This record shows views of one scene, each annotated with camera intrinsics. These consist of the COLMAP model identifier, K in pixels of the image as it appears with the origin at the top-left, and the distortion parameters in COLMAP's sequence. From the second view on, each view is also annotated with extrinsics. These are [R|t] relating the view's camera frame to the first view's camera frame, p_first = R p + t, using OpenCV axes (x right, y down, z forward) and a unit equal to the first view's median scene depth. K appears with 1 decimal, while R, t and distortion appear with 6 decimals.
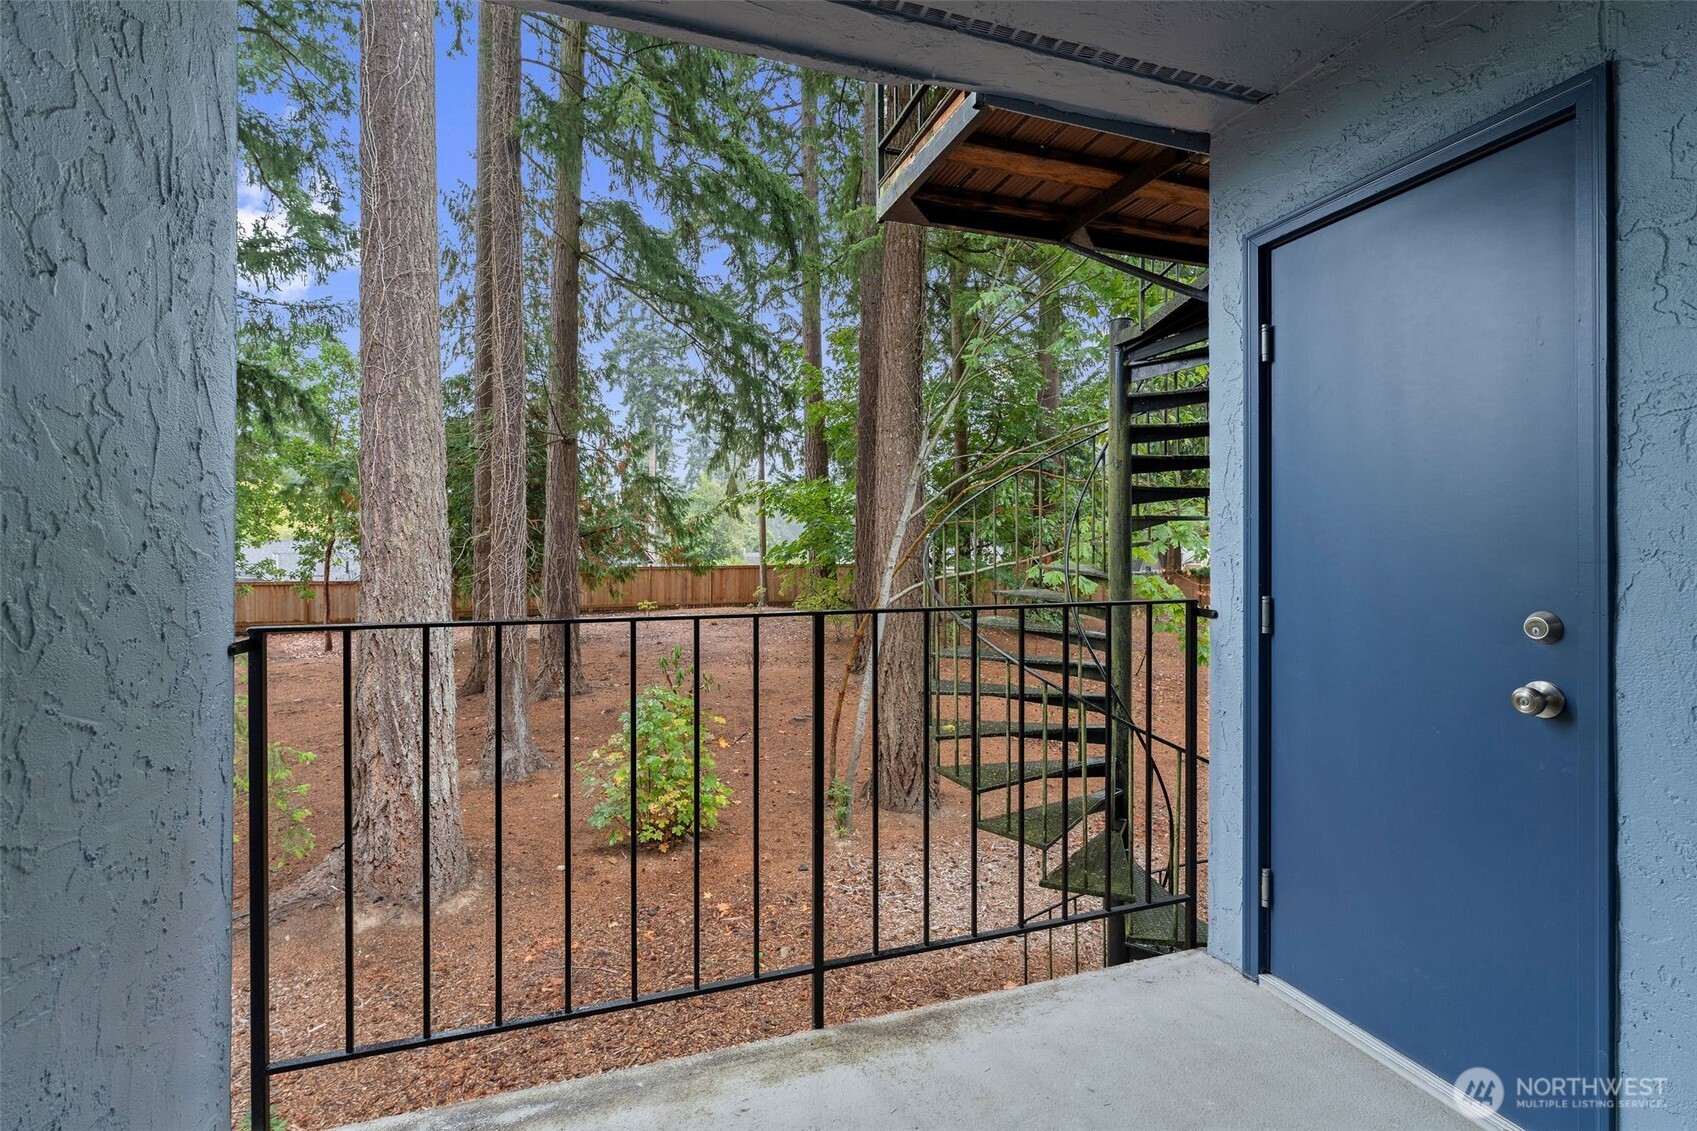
lens RADIAL K [[773.2, 0, 842.0], [0, 773.2, 559.8], [0, 0, 1]] dist [-0.004269, -0.000224]
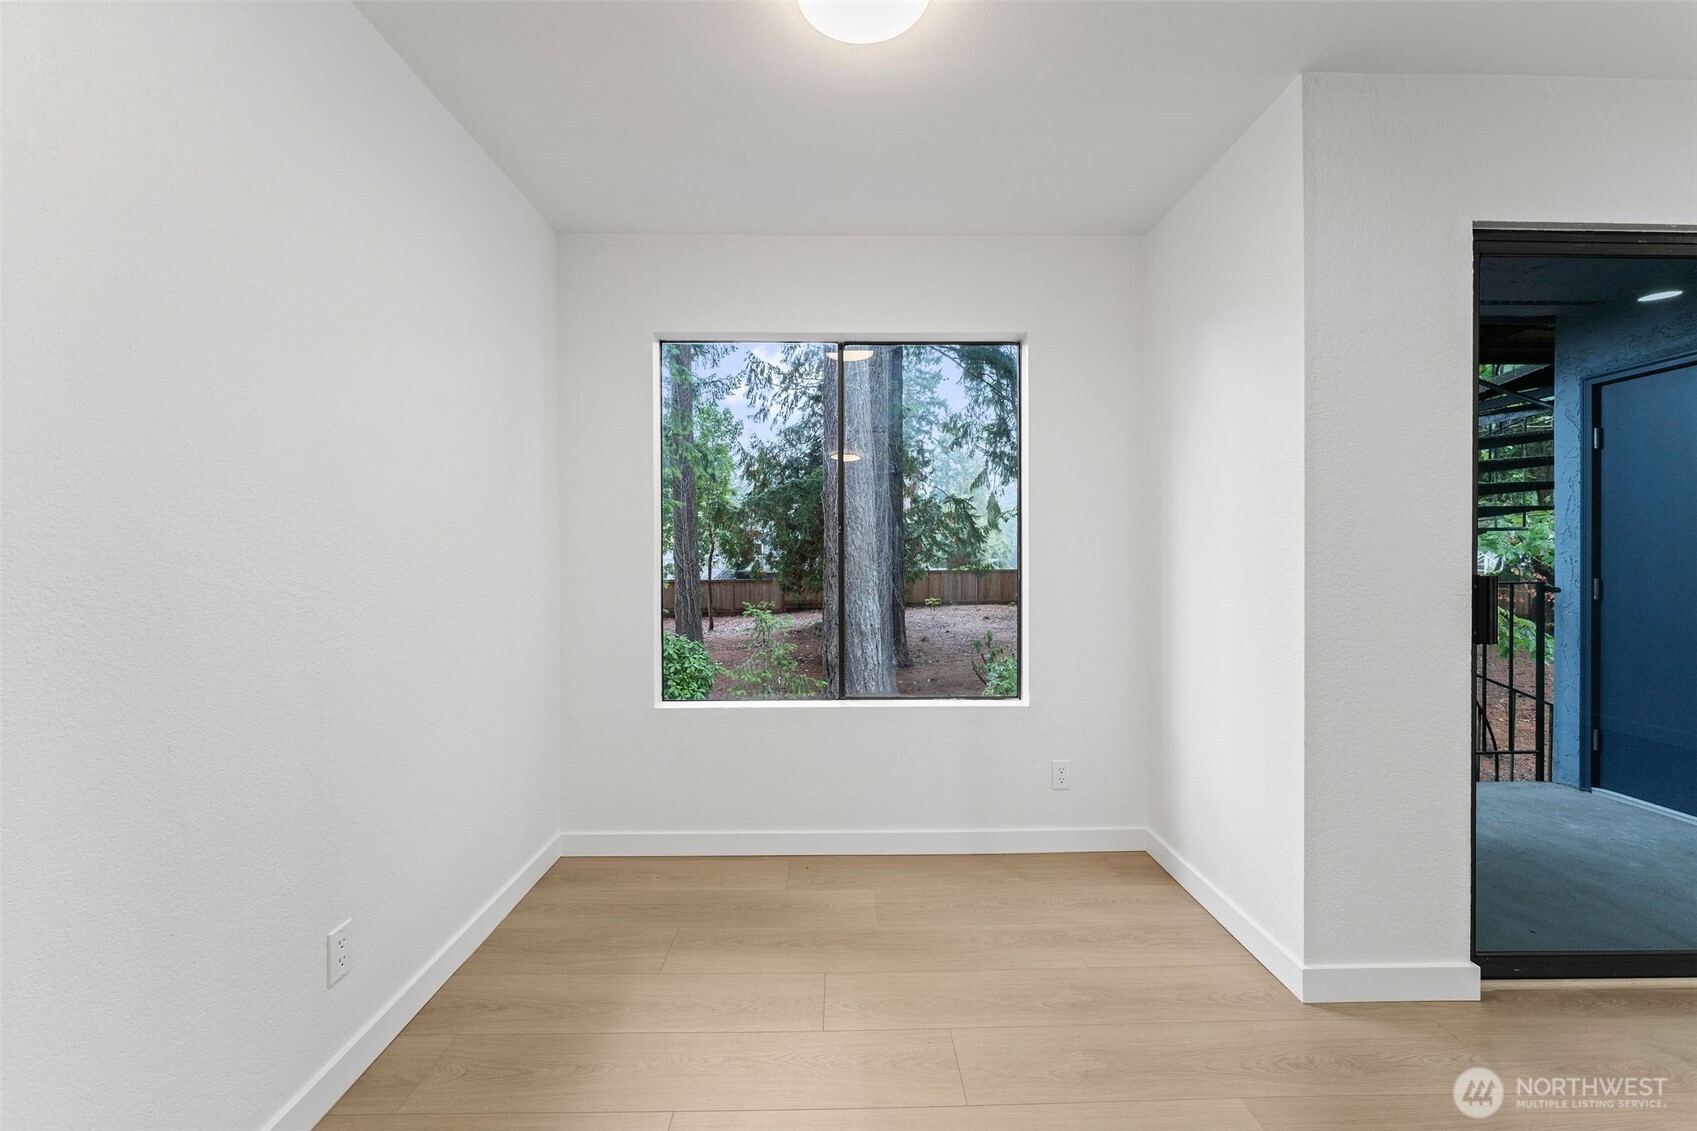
lens RADIAL K [[684.1, 0, 845.1], [0, 684.1, 565.8], [0, 0, 1]] dist [-0.000407, -0.000053]
pose [[0.950510, 0.002081, -0.310687, -0.170483], [-0.001784, 0.999998, 0.001239, 0.004816], [0.310689, -0.000624, 0.950511, -0.290740]]
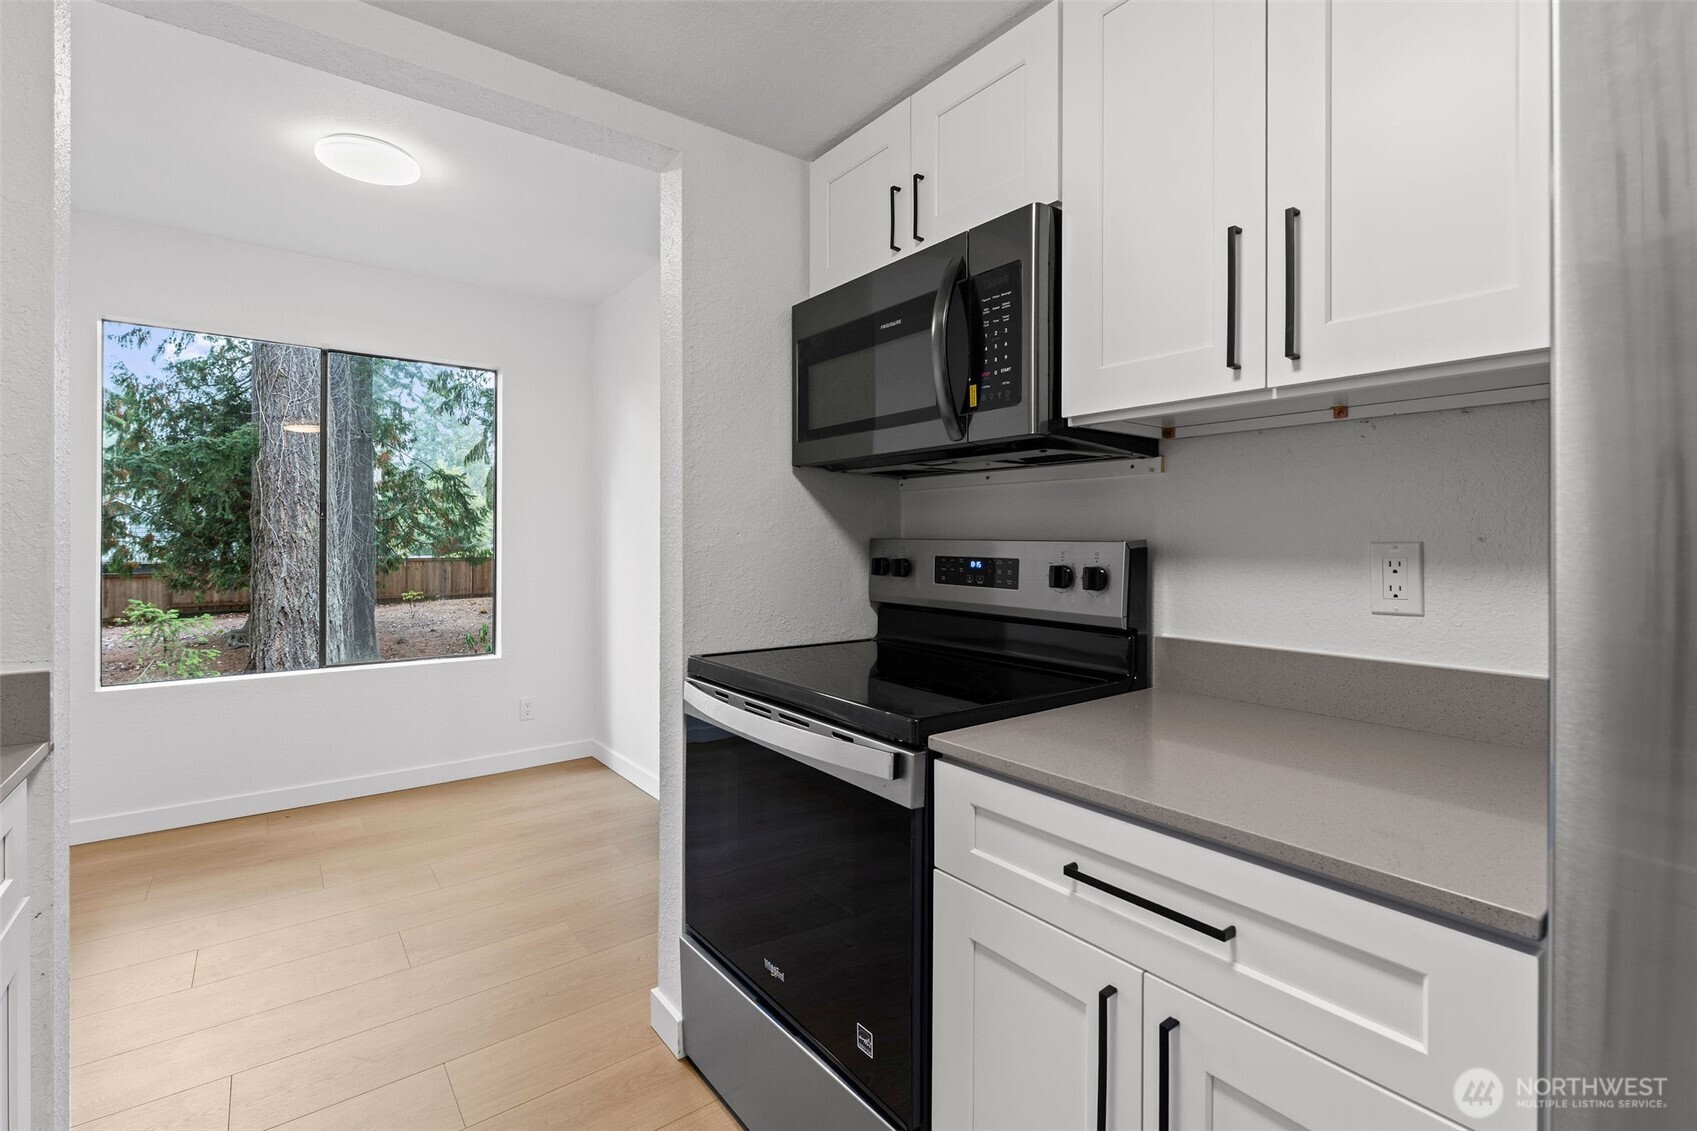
lens RADIAL K [[754.5, 0, 844.3], [0, 754.5, 536.6], [0, 0, 1]] dist [-0.000748, -0.000180]
pose [[0.945663, 0.004555, 0.325116, -0.139596], [0.002045, 0.999799, -0.019954, 0.007535], [-0.325142, 0.019534, 0.945464, -0.462929]]
